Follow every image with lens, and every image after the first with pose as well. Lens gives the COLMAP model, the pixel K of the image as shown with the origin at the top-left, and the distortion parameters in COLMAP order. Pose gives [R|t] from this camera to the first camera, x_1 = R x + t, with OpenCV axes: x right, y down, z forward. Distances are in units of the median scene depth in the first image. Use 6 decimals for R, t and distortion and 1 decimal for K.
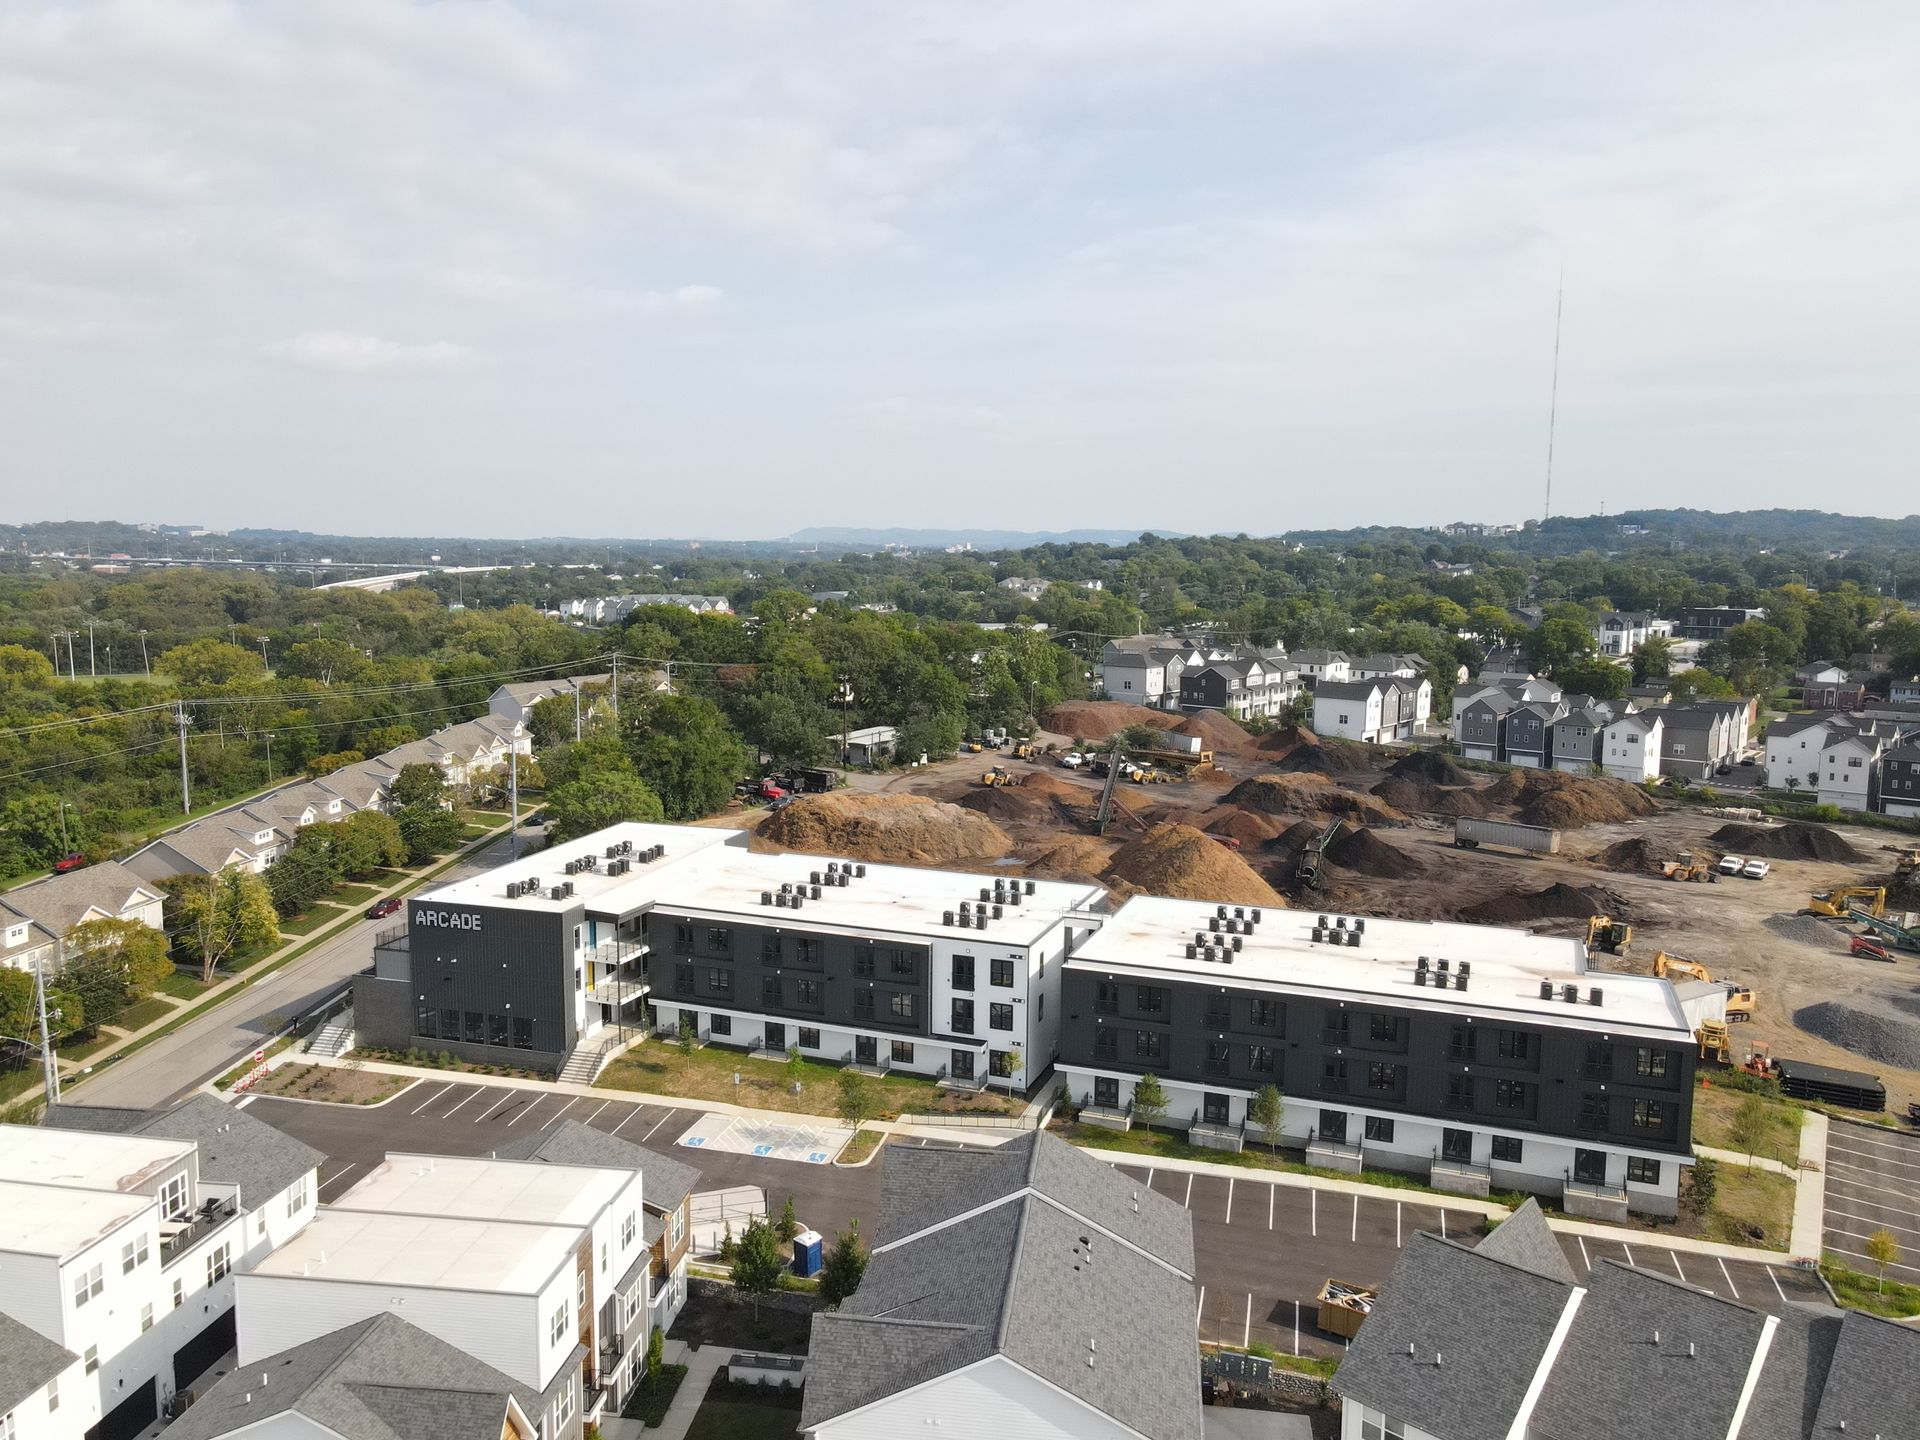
lens RADIAL K [[1397.0, 0, 944.5], [0, 1397.0, 726.9], [0, 0, 1]] dist [0.022462, -0.009960]
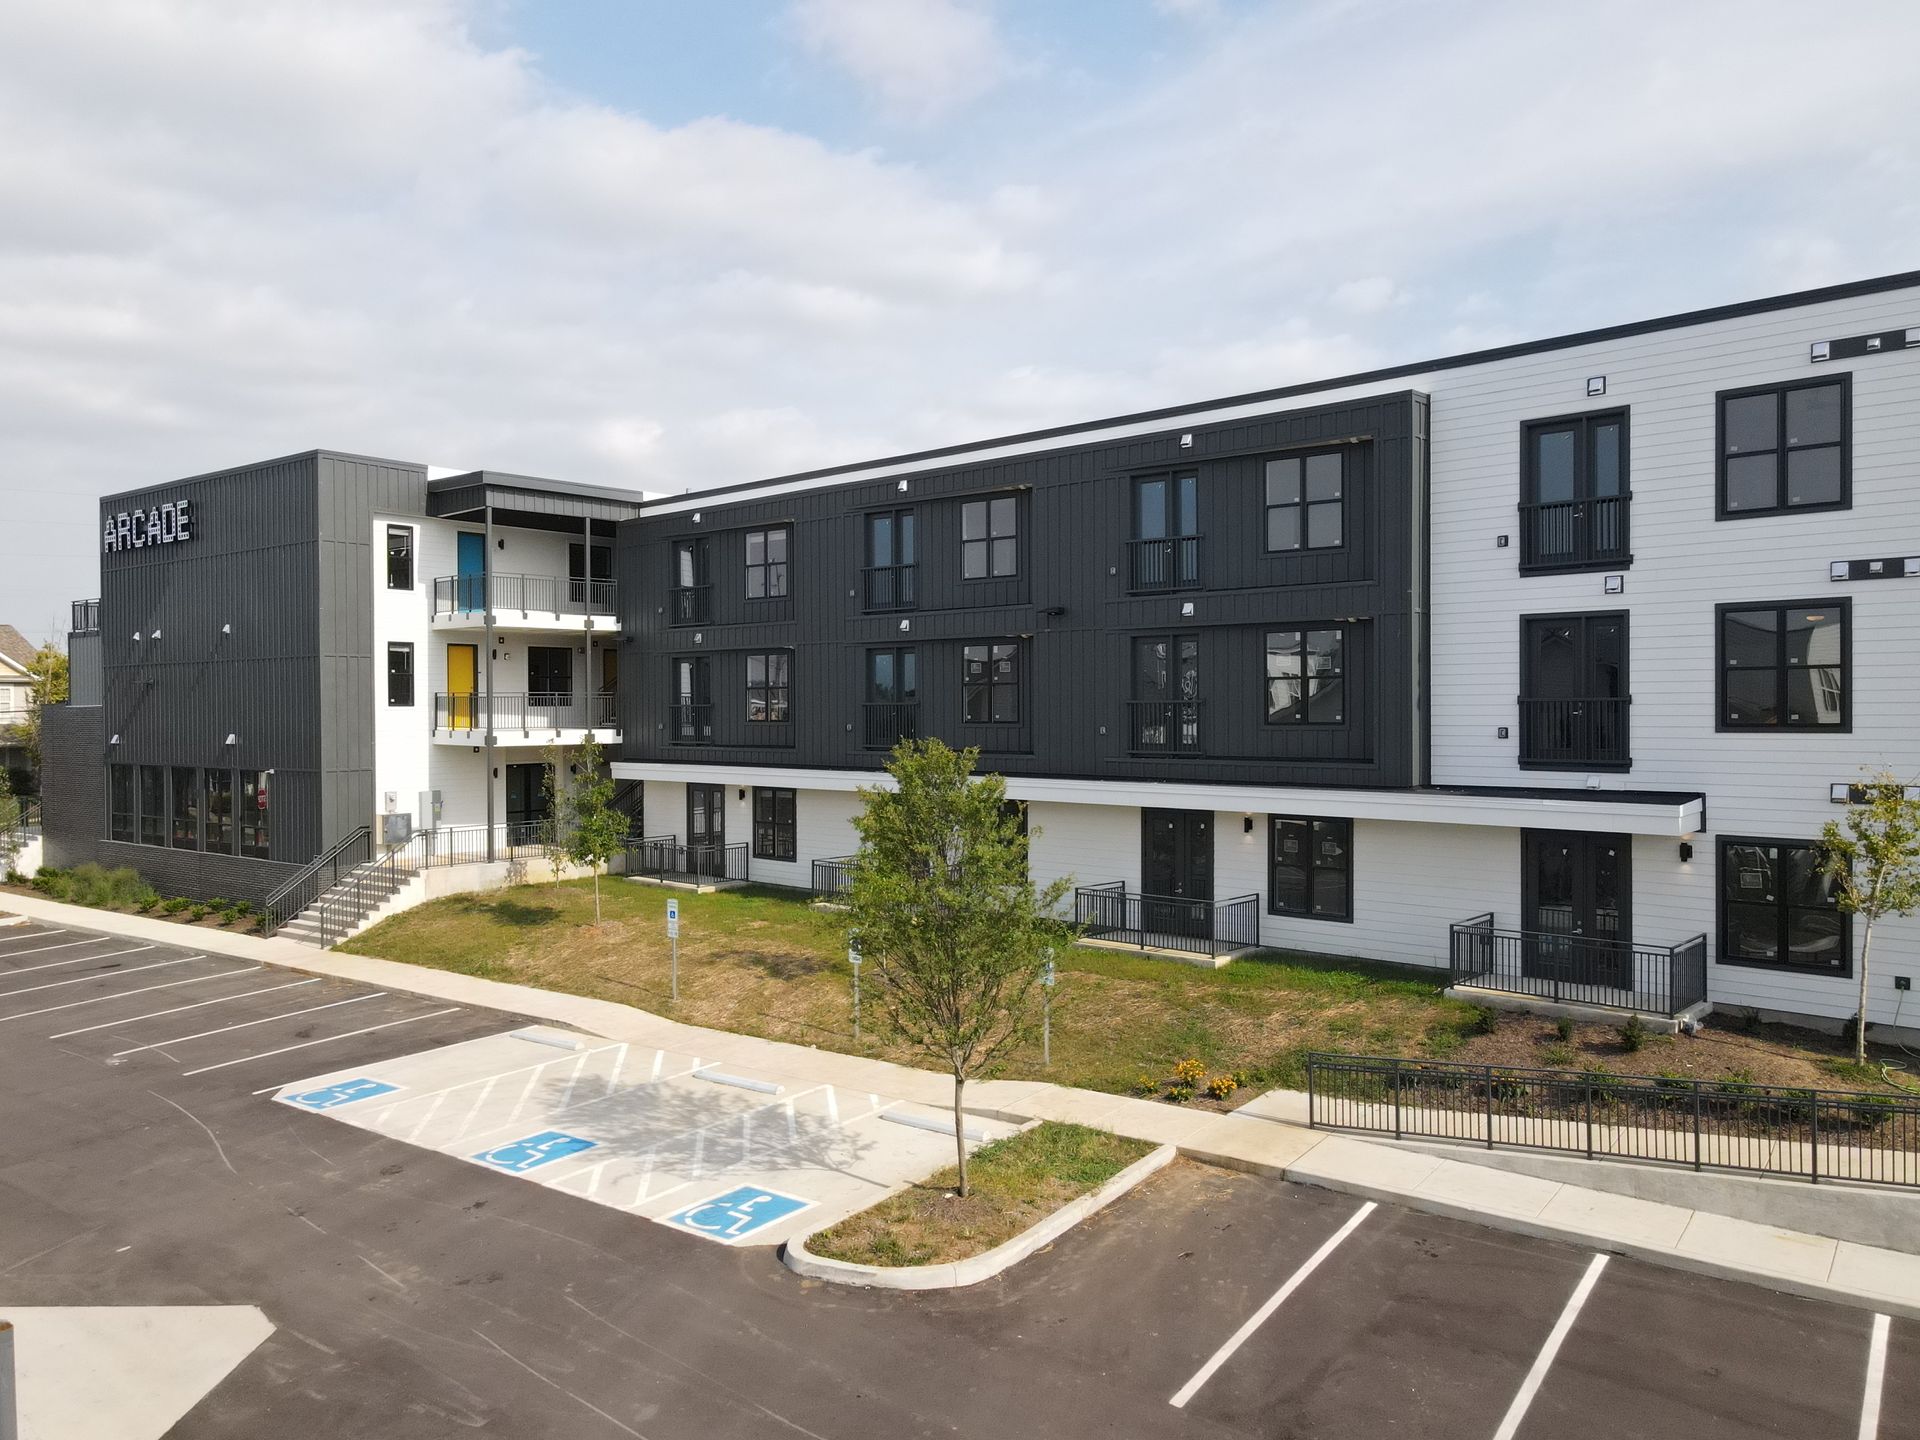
lens RADIAL K [[1397.0, 0, 942.4], [0, 1397.0, 722.0], [0, 0, 1]] dist [0.022462, -0.009960]
pose [[0.927679, -0.015166, -0.373071, 0.003074], [-0.024202, 0.994631, -0.100616, 0.237793], [0.372594, 0.102369, 0.922331, 0.759574]]
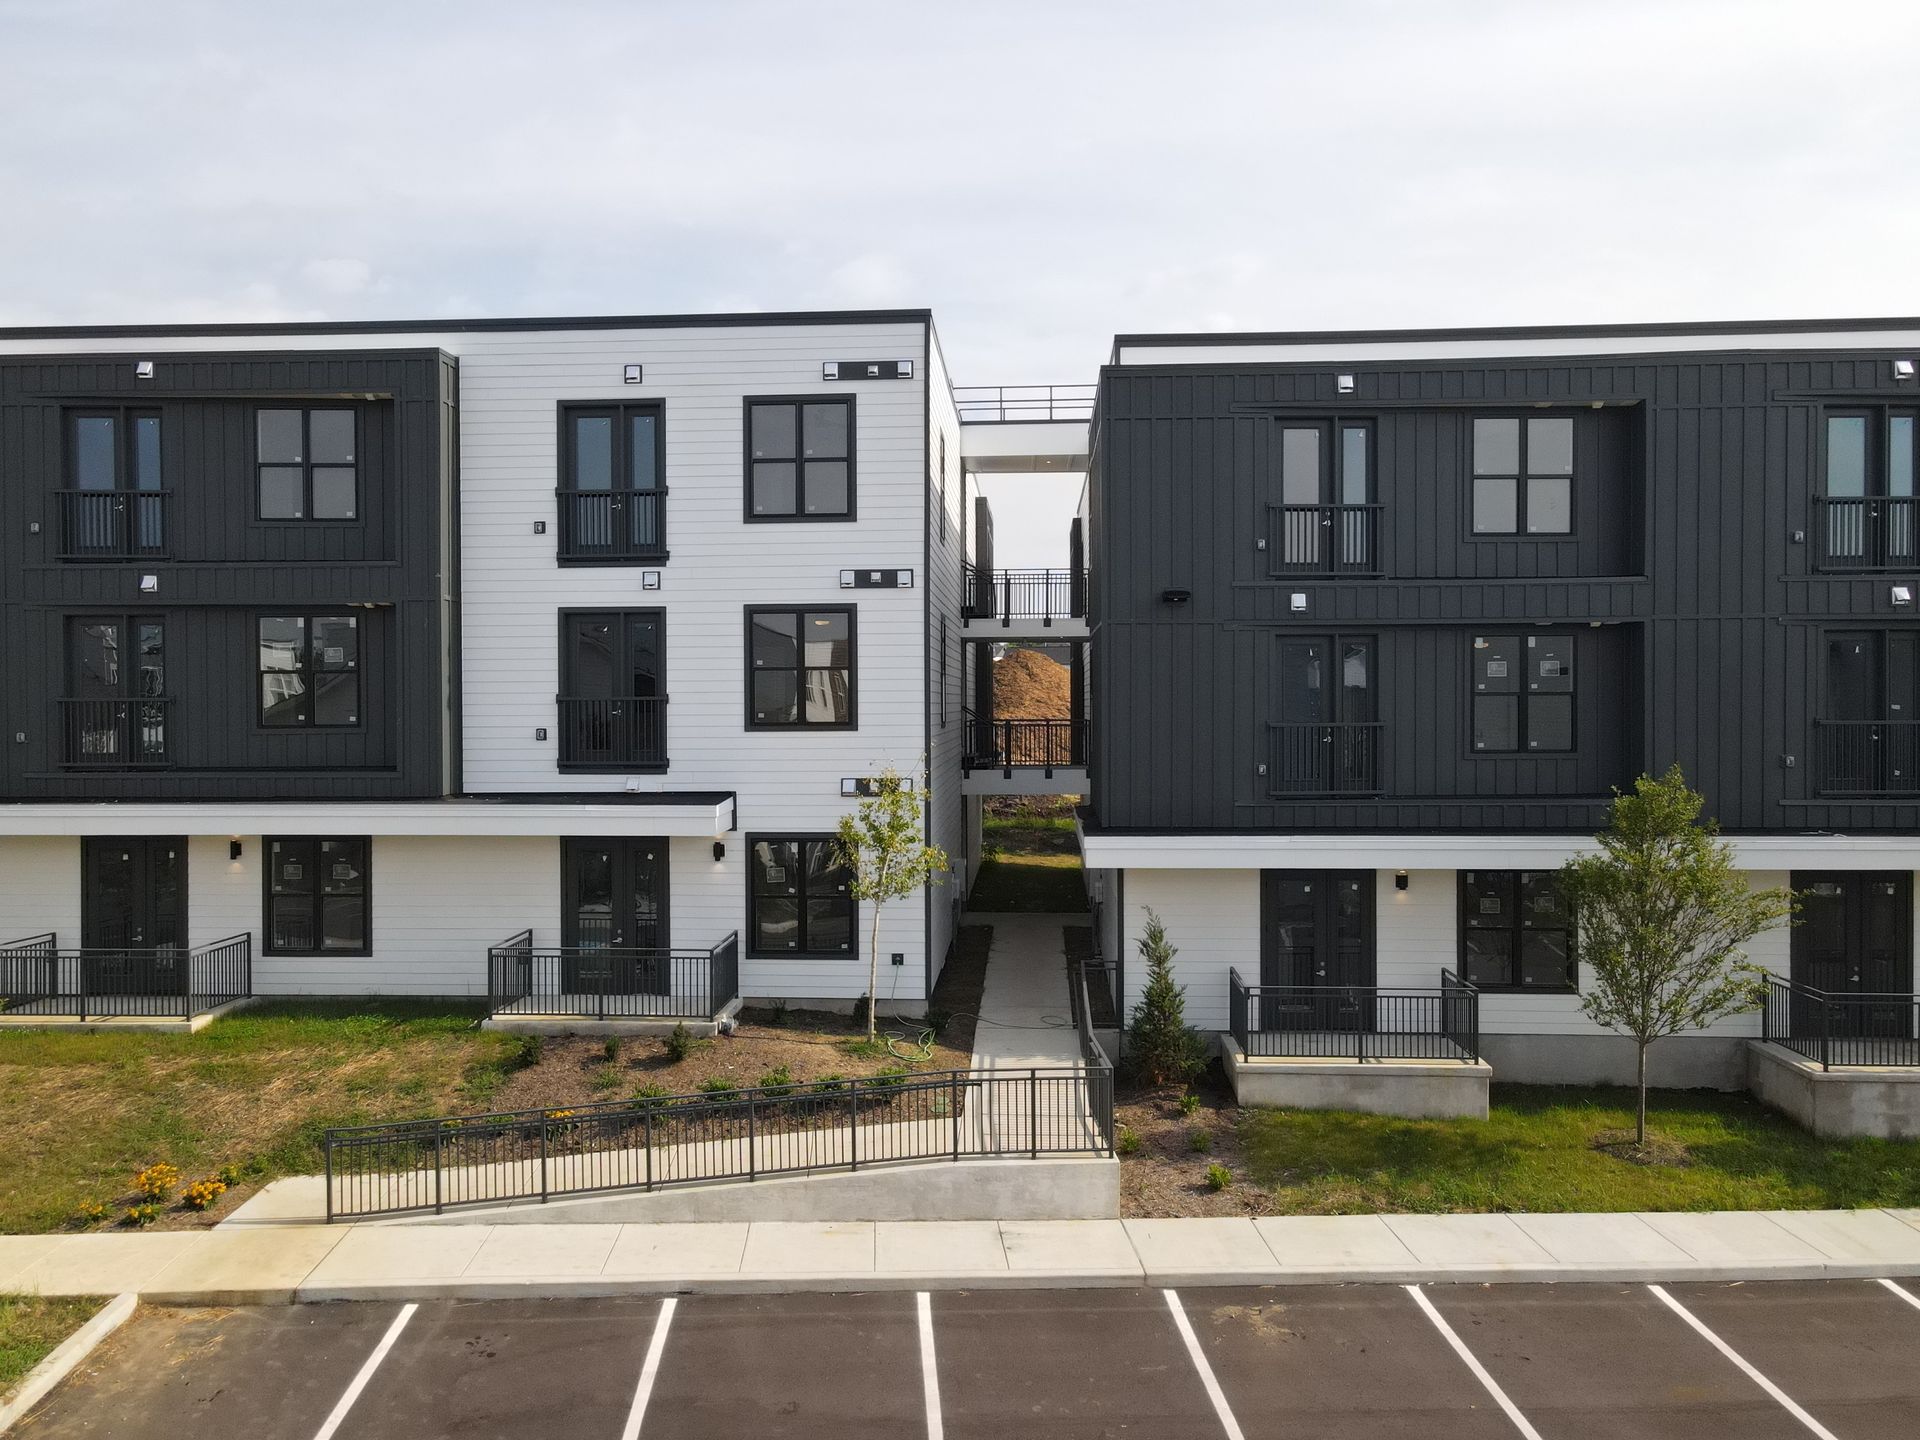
lens RADIAL K [[1397.0, 0, 952.0], [0, 1397.0, 719.8], [0, 0, 1]] dist [0.022462, -0.009960]
pose [[0.950849, -0.019228, 0.309057, -0.003804], [0.051526, 0.993980, -0.096684, 0.235755], [-0.305338, 0.107857, 0.946116, 0.786134]]
